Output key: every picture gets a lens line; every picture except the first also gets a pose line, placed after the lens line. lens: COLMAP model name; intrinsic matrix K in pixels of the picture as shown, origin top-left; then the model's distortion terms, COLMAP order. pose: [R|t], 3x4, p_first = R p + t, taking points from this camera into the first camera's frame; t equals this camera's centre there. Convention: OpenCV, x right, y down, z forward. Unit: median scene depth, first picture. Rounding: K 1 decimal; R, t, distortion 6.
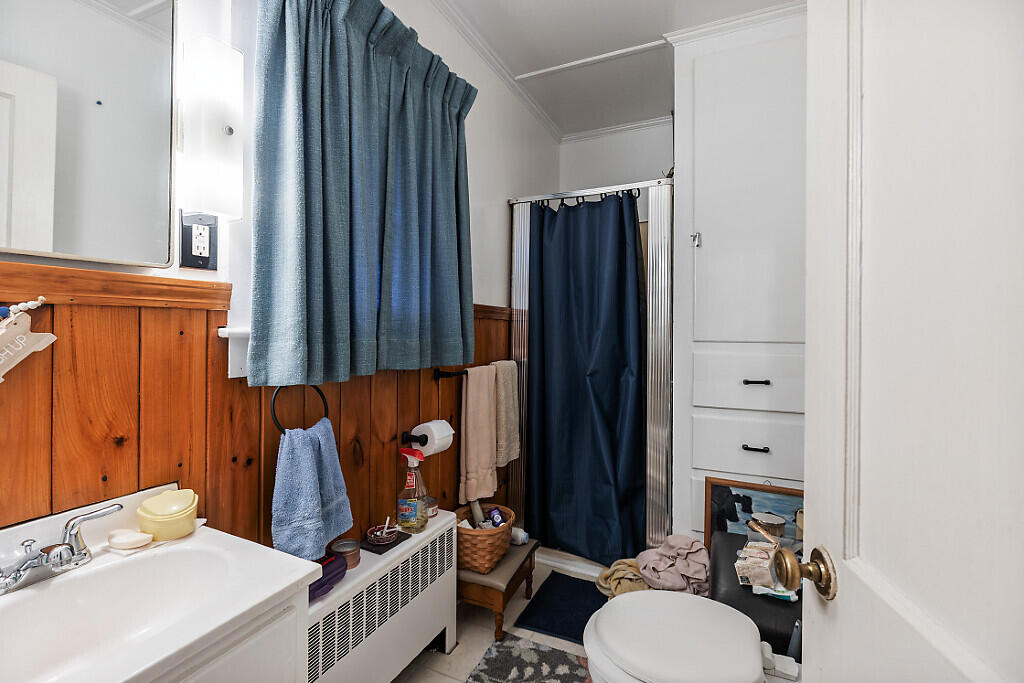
lens RADIAL K [[463.2, 0, 510.7], [0, 463.2, 333.9], [0, 0, 1]] dist [0.000403, 0.000035]
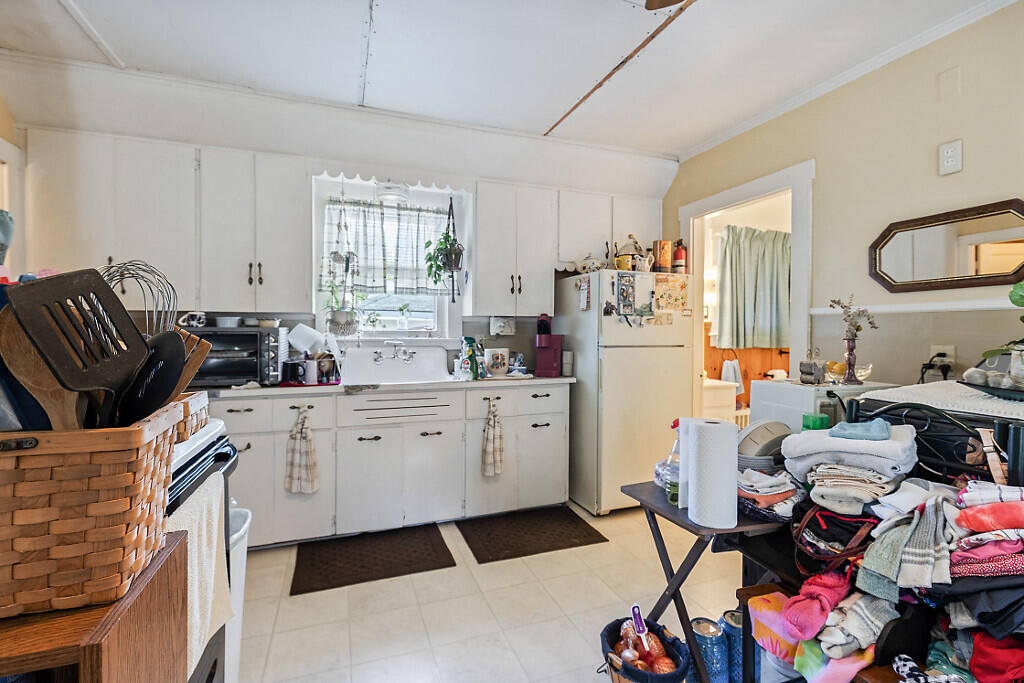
lens RADIAL K [[463.2, 0, 510.7], [0, 463.2, 333.9], [0, 0, 1]] dist [0.000403, 0.000035]
pose [[0.711550, 0.003771, -0.702626, 0.689041], [-0.007234, 0.999972, -0.001959, 0.009472], [0.702599, 0.006476, 0.711557, -2.196832]]
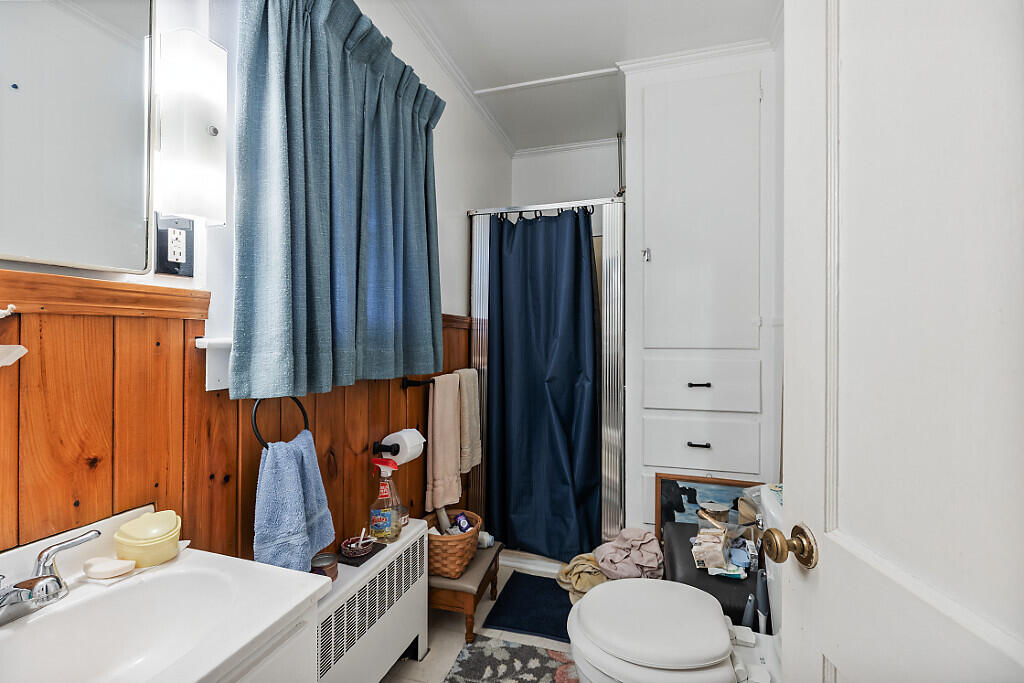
lens RADIAL K [[455.8, 0, 512.0], [0, 455.8, 341.5], [0, 0, 1]] dist [-0.000218, 0.000022]
pose [[0.988821, -0.005904, 0.148989, -0.096842], [0.006105, 0.999981, -0.000894, -0.001256], [-0.148981, 0.001794, 0.988838, -0.011730]]
